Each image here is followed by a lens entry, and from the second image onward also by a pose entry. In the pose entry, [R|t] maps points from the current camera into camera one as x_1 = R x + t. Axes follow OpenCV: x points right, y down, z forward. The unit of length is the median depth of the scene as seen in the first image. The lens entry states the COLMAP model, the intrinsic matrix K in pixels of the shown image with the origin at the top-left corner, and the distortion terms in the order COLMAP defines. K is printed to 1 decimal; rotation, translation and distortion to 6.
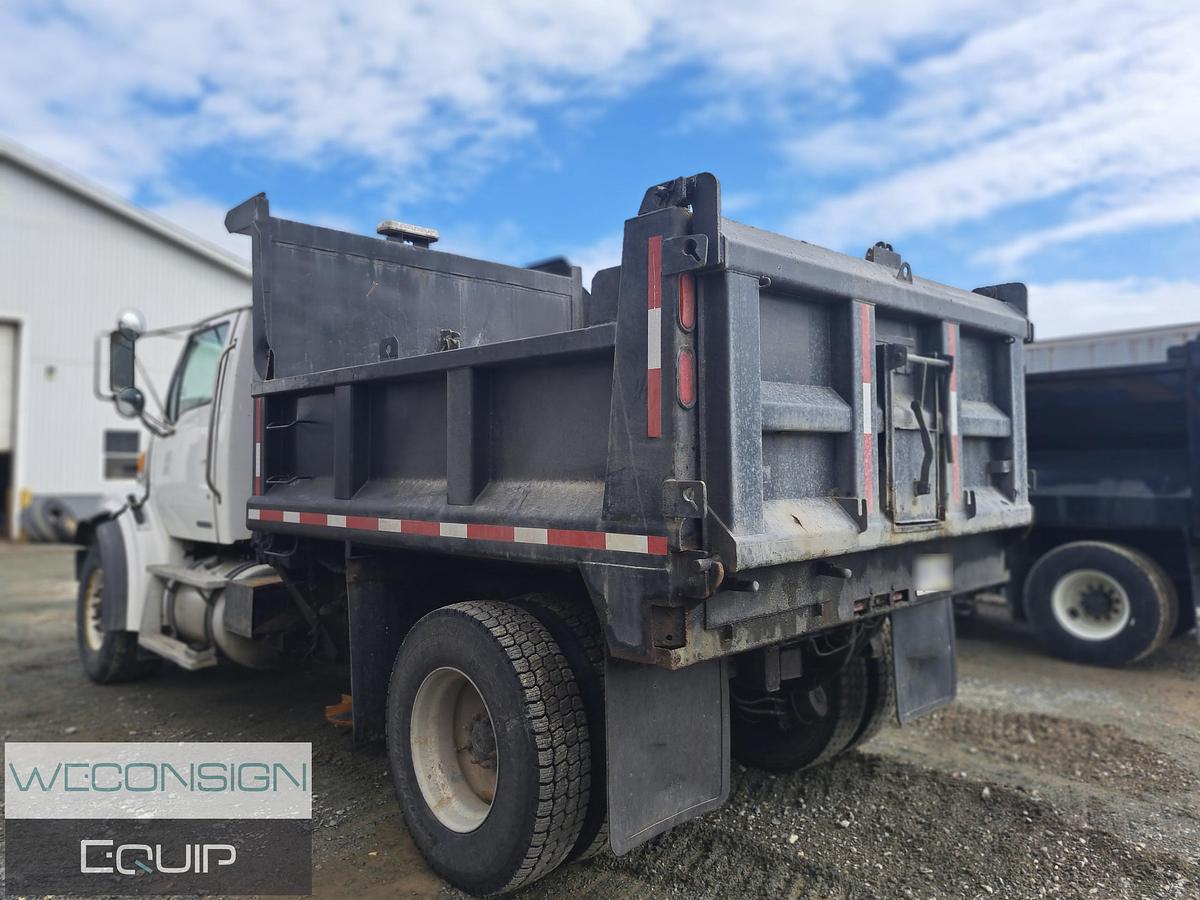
lens RADIAL K [[839.9, 0, 603.1], [0, 839.9, 427.1], [0, 0, 1]] dist [0.102518, -0.118979]
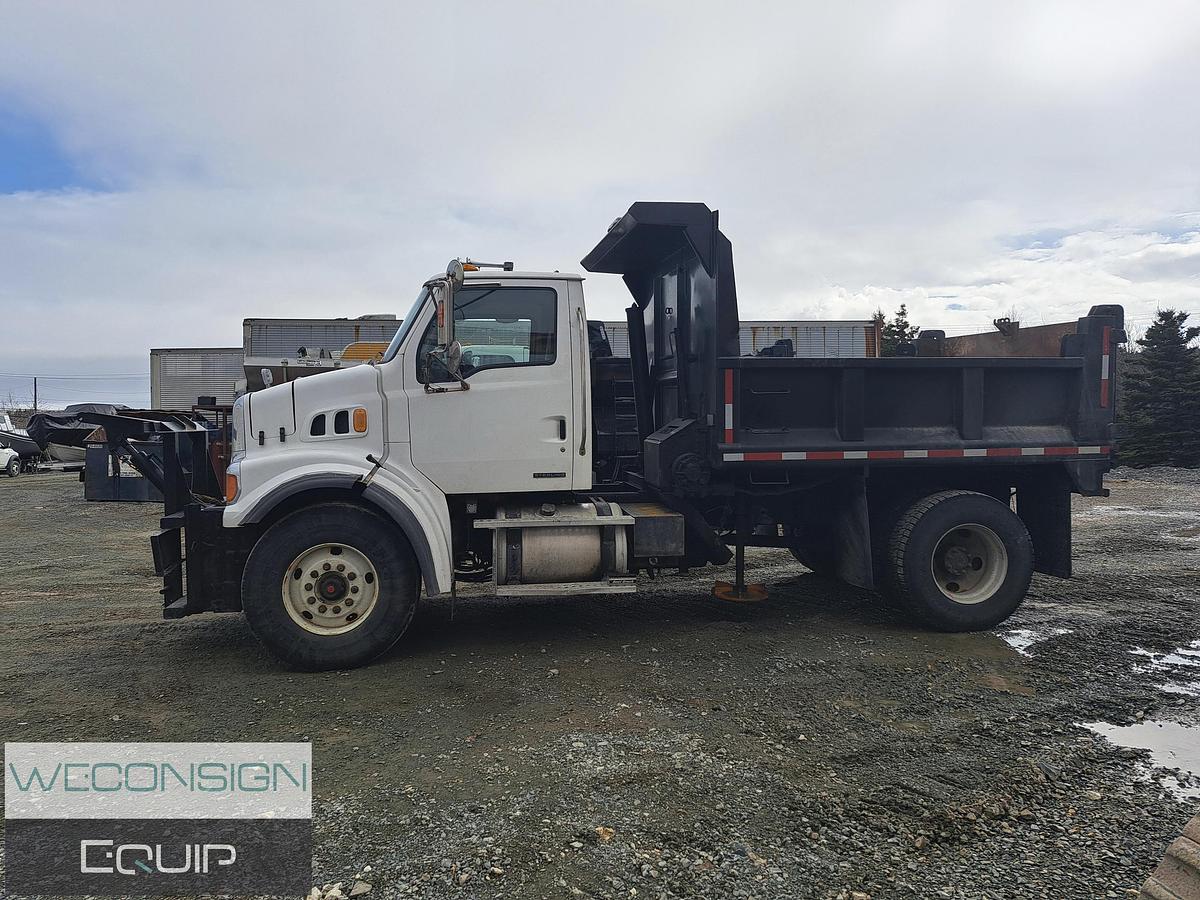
lens RADIAL K [[839.9, 0, 603.1], [0, 839.9, 427.1], [0, 0, 1]] dist [0.102518, -0.118979]
pose [[0.575285, -0.026963, 0.817508, -2.186113], [-0.033874, 0.997814, 0.056747, -0.016944], [-0.817251, -0.060338, 0.573114, 0.566399]]
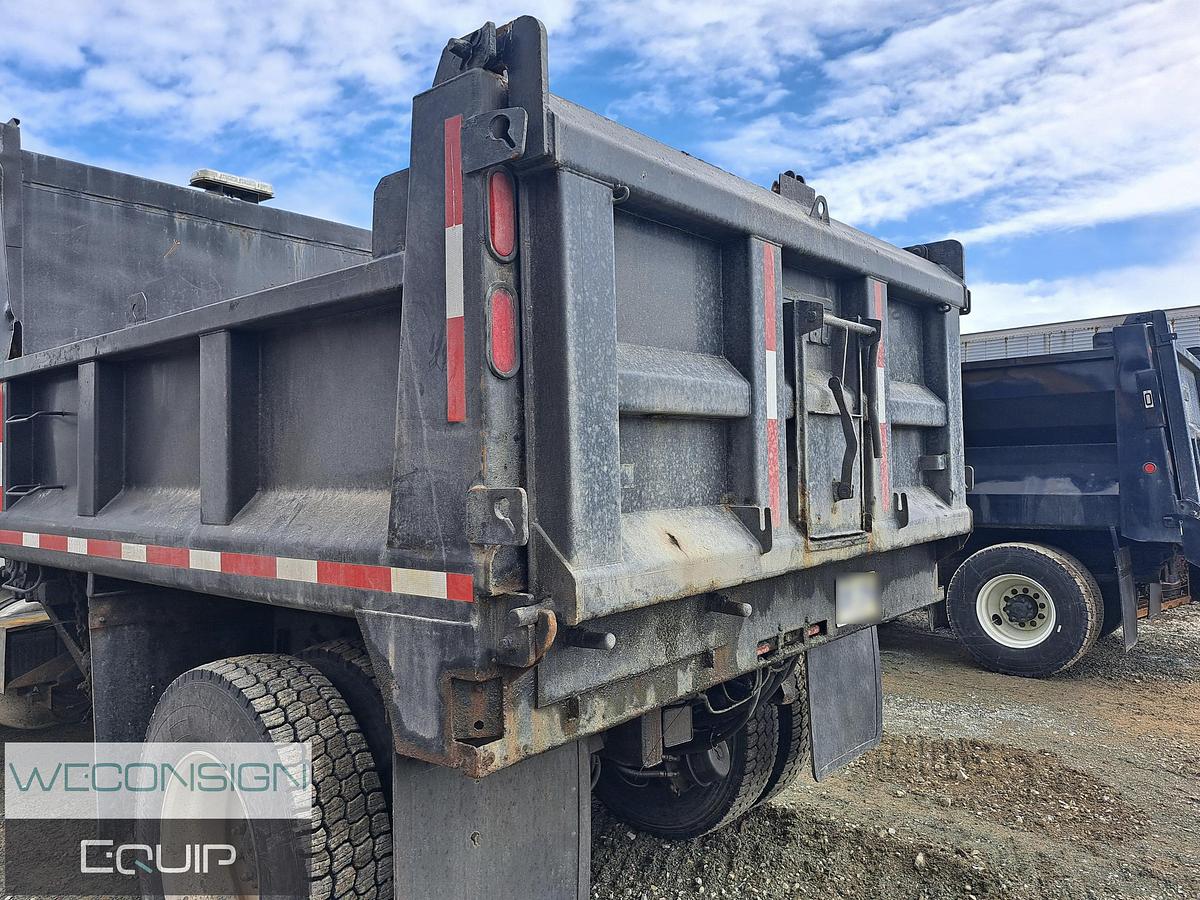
lens RADIAL K [[842.9, 0, 599.8], [0, 842.9, 431.0], [0, 0, 1]] dist [0.124678, -0.162828]
pose [[0.996179, -0.007252, 0.087033, 0.087291], [0.007063, 0.999972, 0.002479, 0.013822], [-0.087049, -0.001855, 0.996202, 0.246805]]
